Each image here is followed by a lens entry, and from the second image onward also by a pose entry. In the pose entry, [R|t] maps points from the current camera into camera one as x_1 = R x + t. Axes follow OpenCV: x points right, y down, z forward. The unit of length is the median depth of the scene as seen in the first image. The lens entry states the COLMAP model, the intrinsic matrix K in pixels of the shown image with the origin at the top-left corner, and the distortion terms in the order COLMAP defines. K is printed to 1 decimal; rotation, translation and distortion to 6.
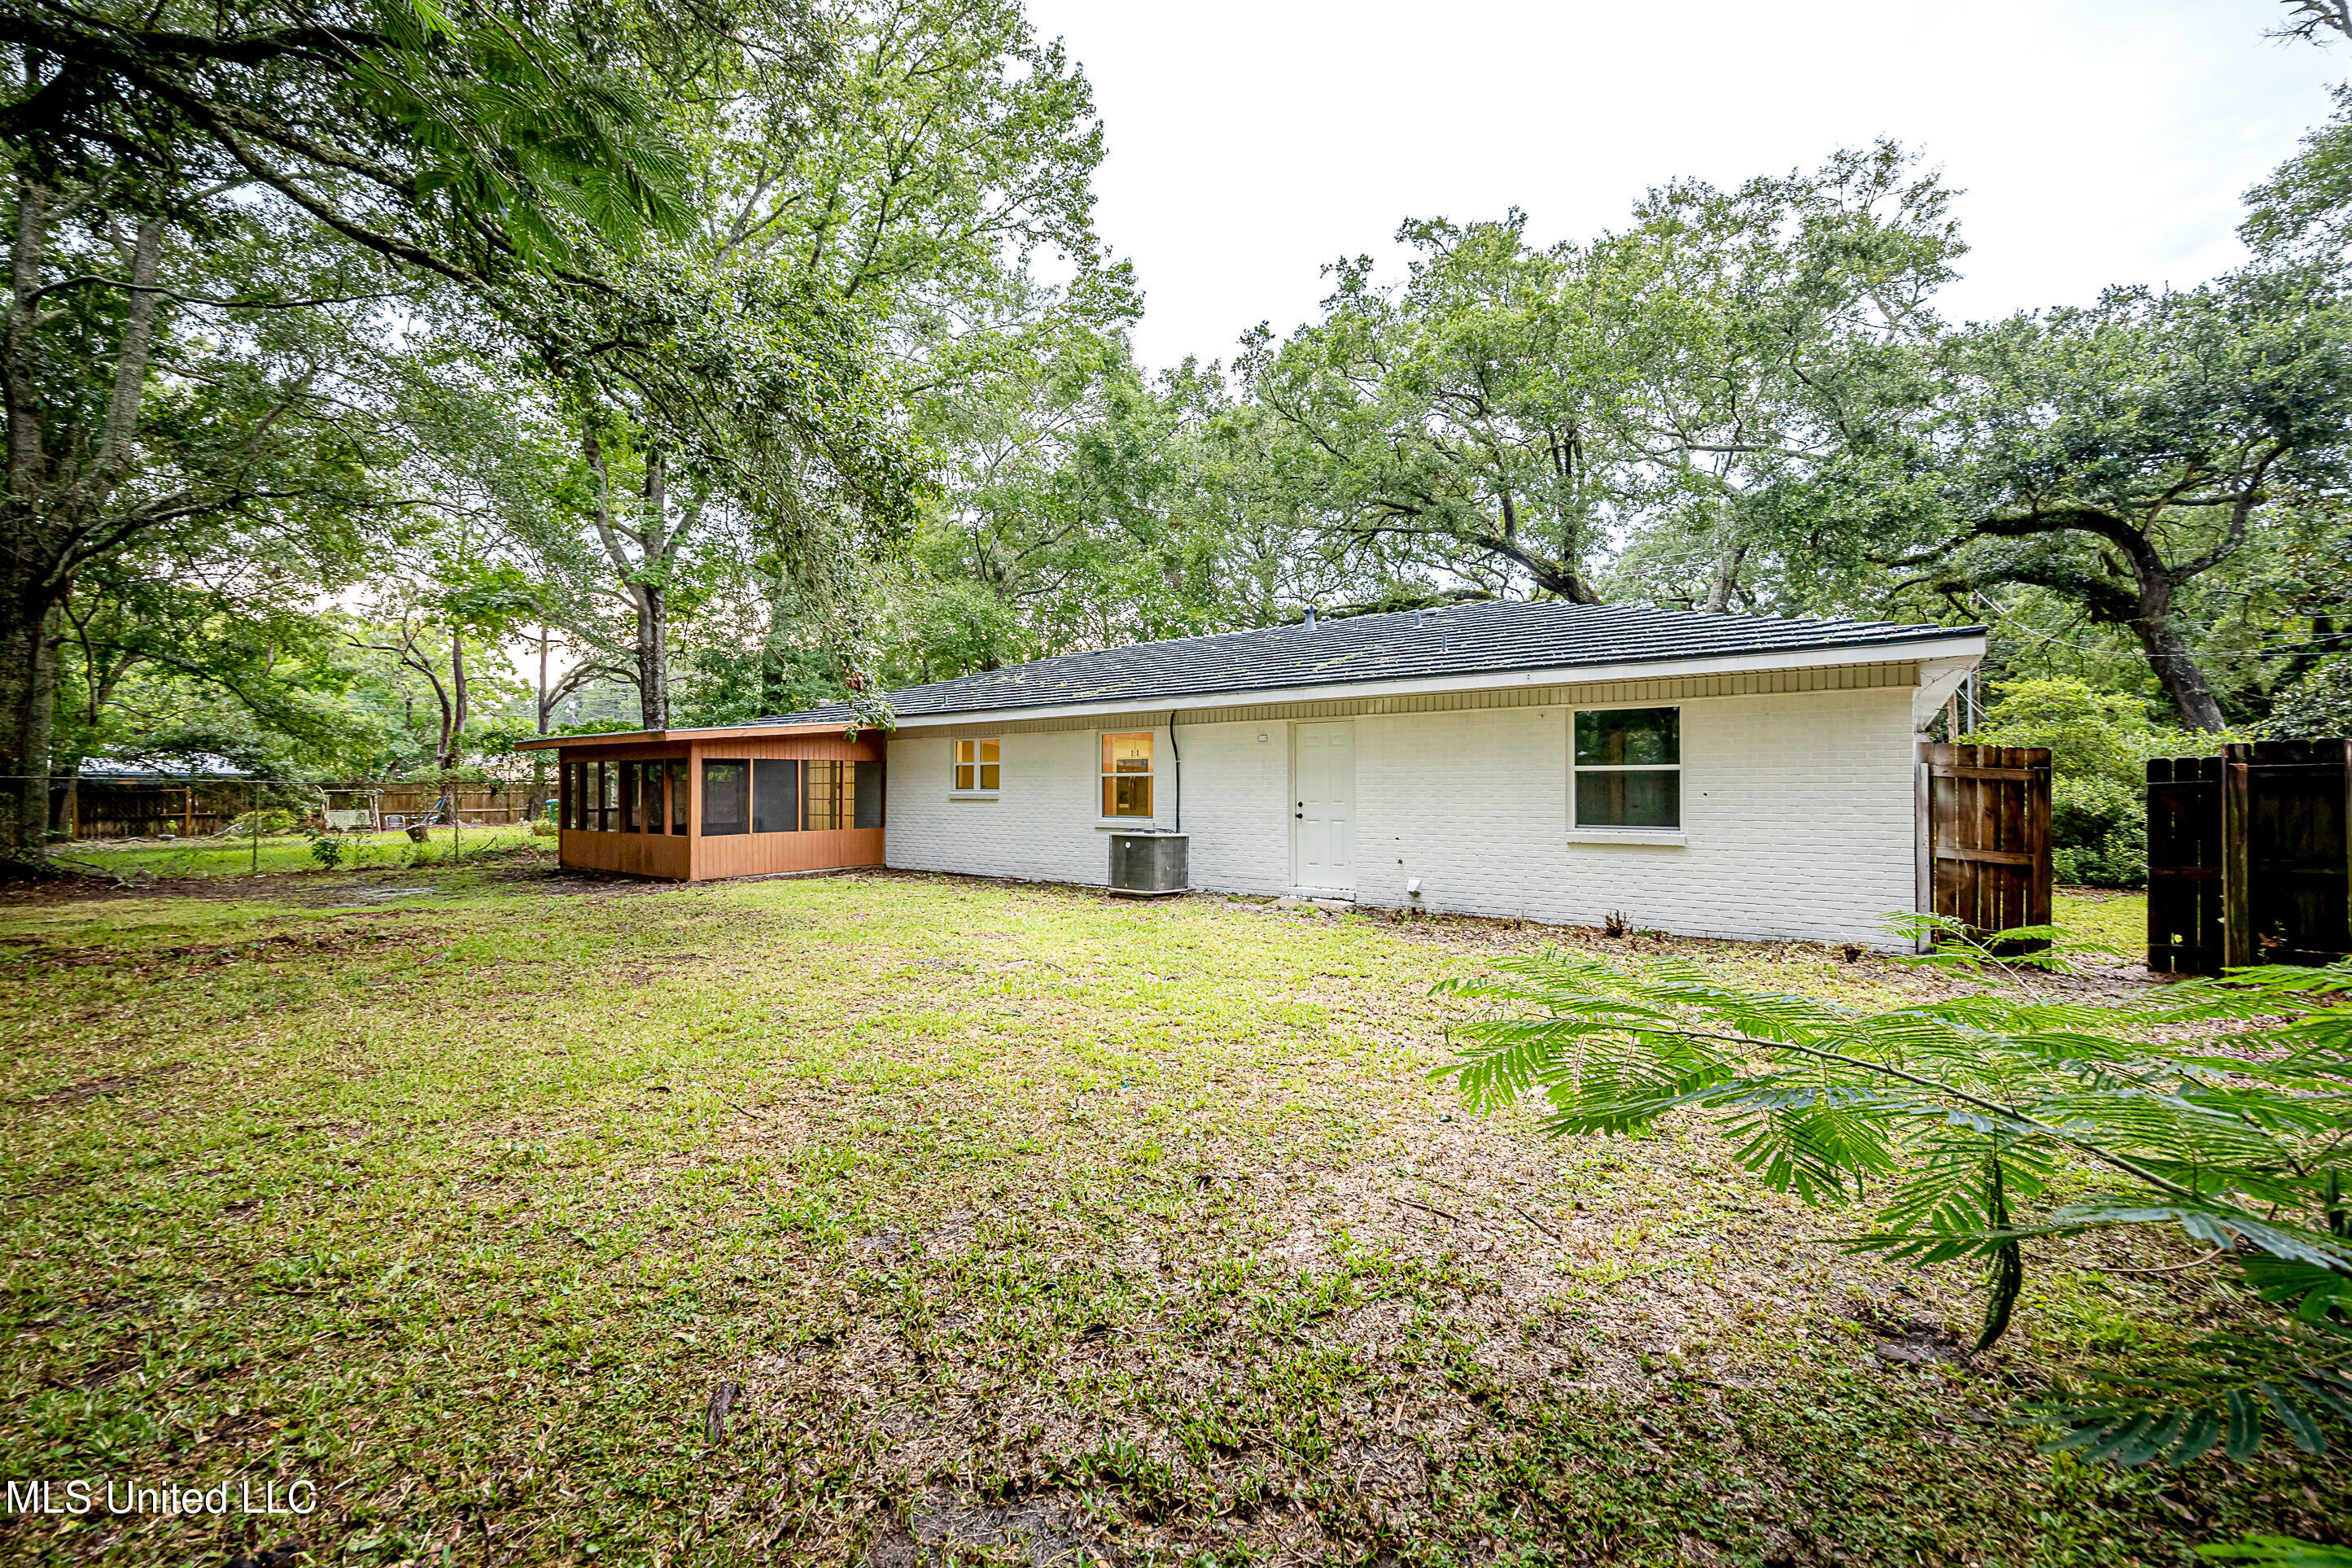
lens RADIAL K [[954.2, 0, 1176.0], [0, 954.2, 784.0], [0, 0, 1]] dist [0.000201, -0.000016]
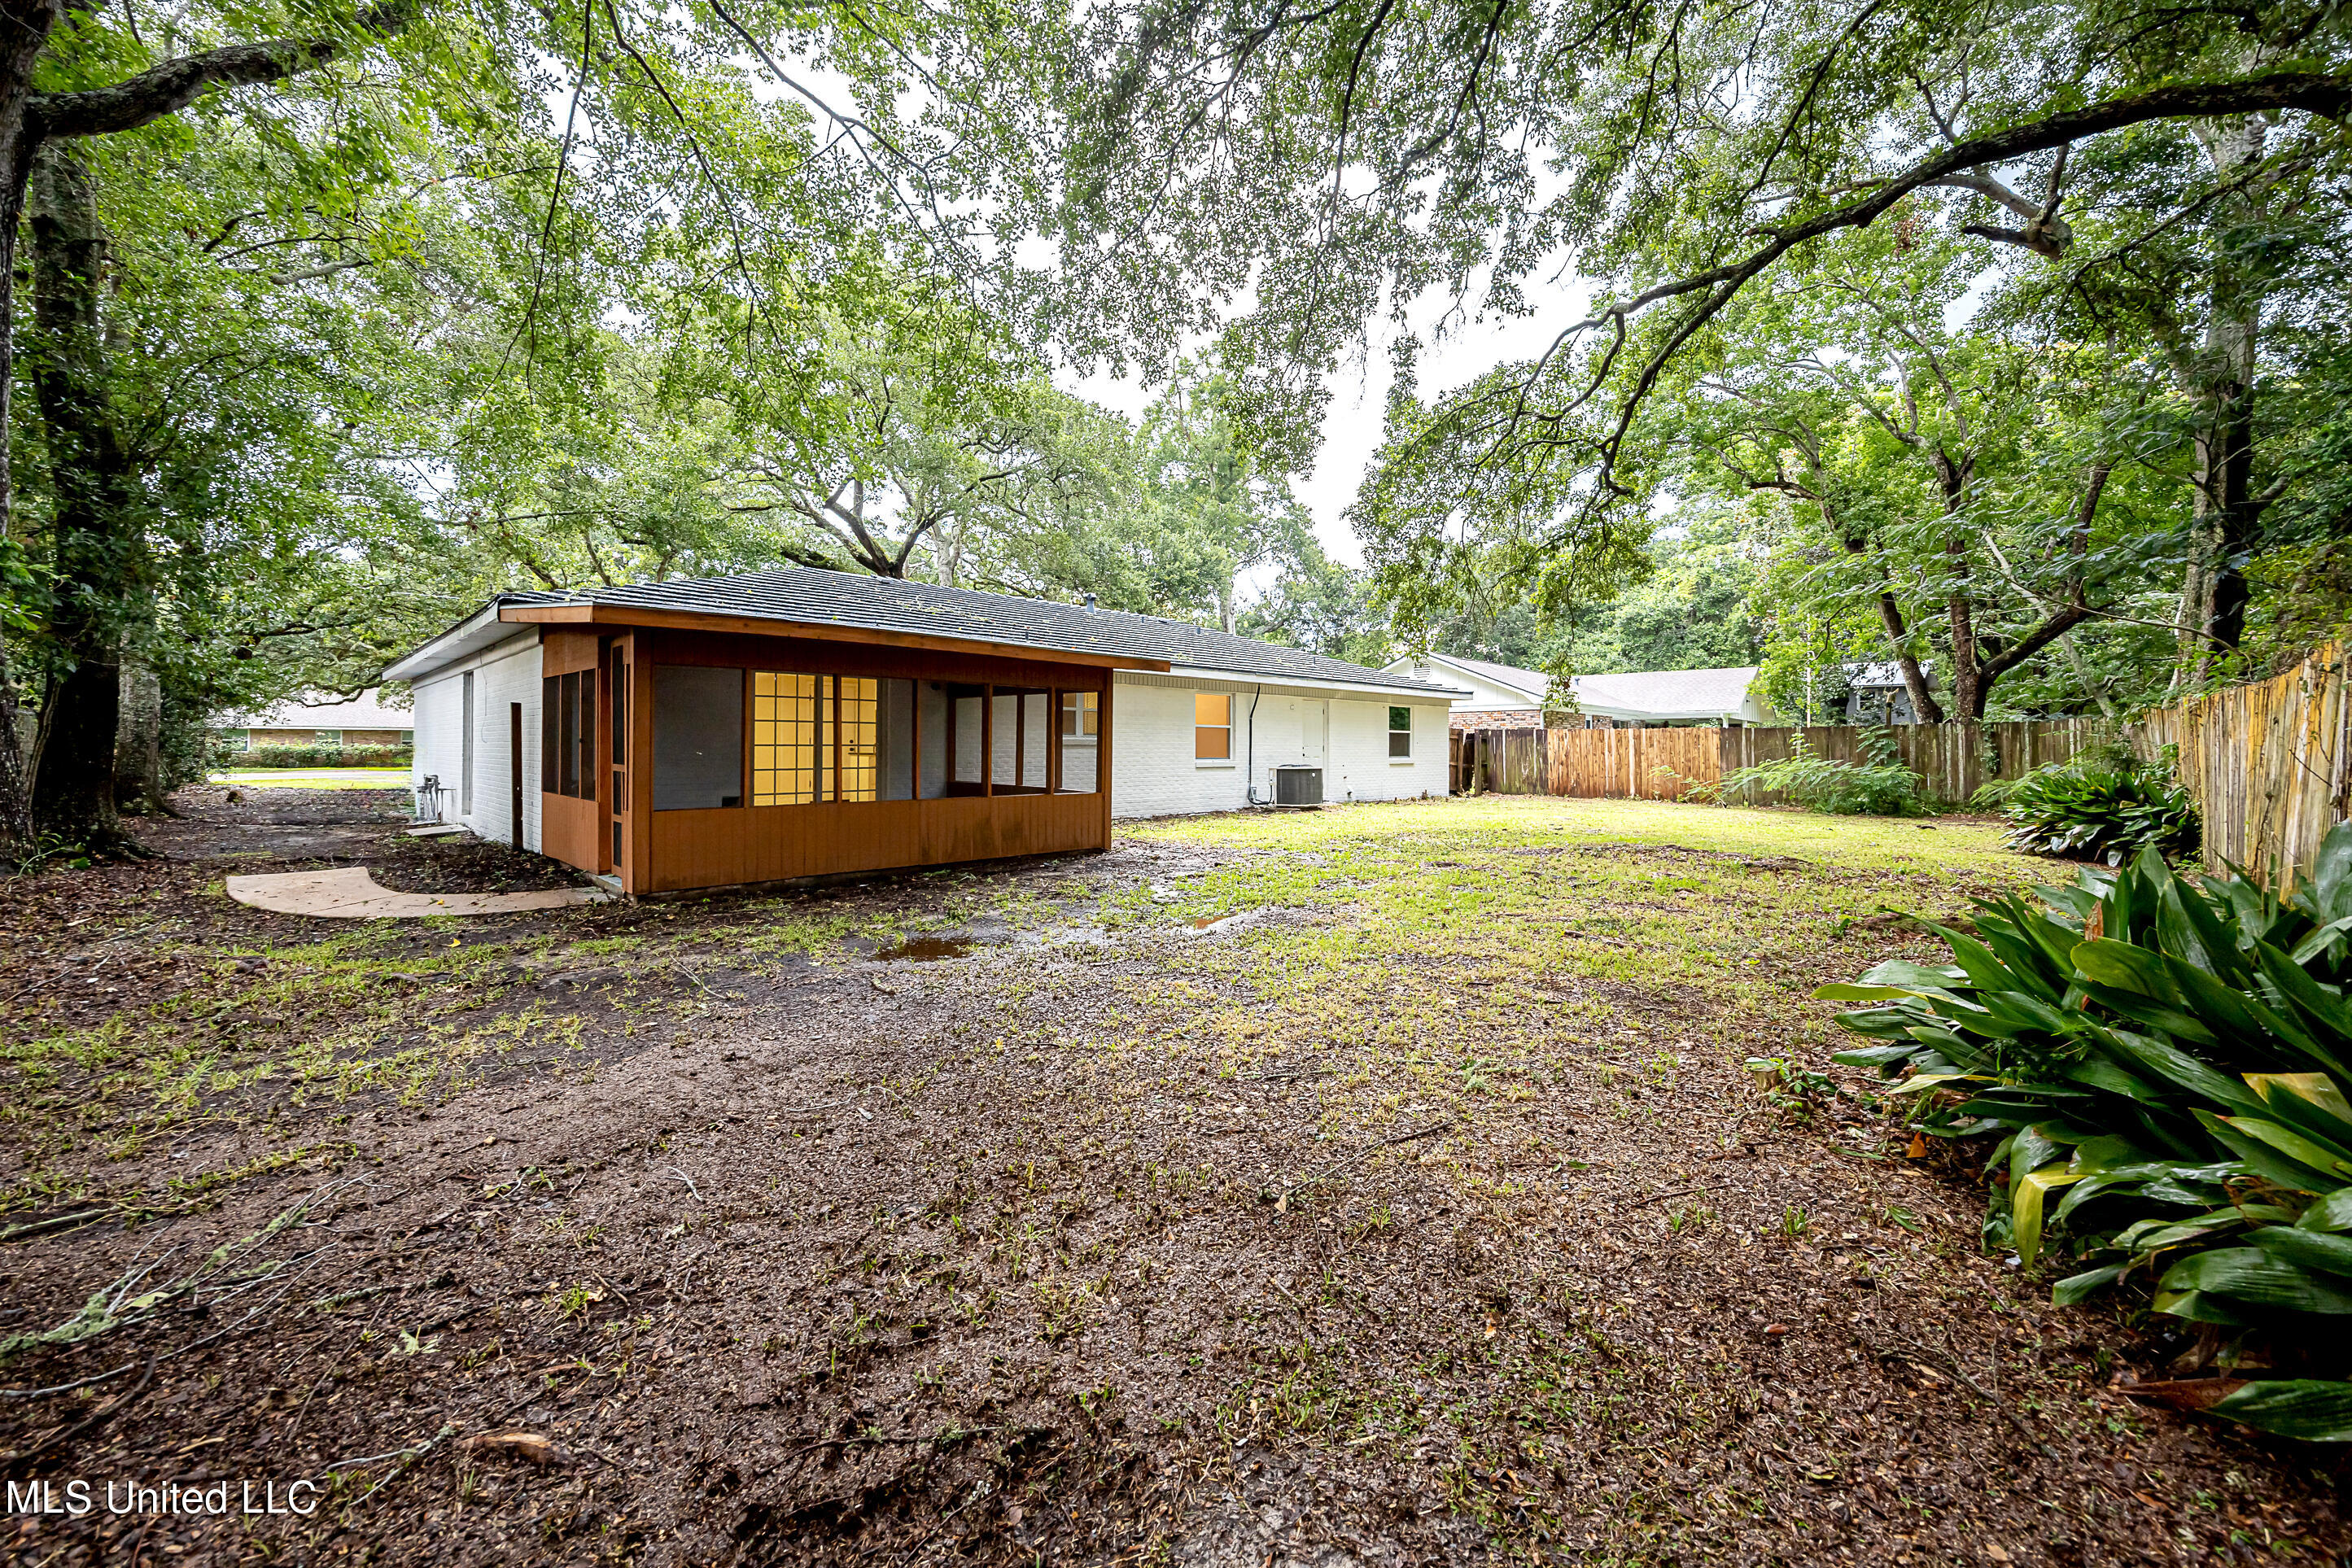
lens RADIAL K [[912.4, 0, 1178.8], [0, 912.4, 755.8], [0, 0, 1]] dist [-0.000291, -0.000095]
pose [[0.081078, -0.005619, 0.996692, -1.572047], [-0.014485, 0.999872, 0.006815, 0.030859], [-0.996602, -0.014990, 0.080986, 1.150904]]
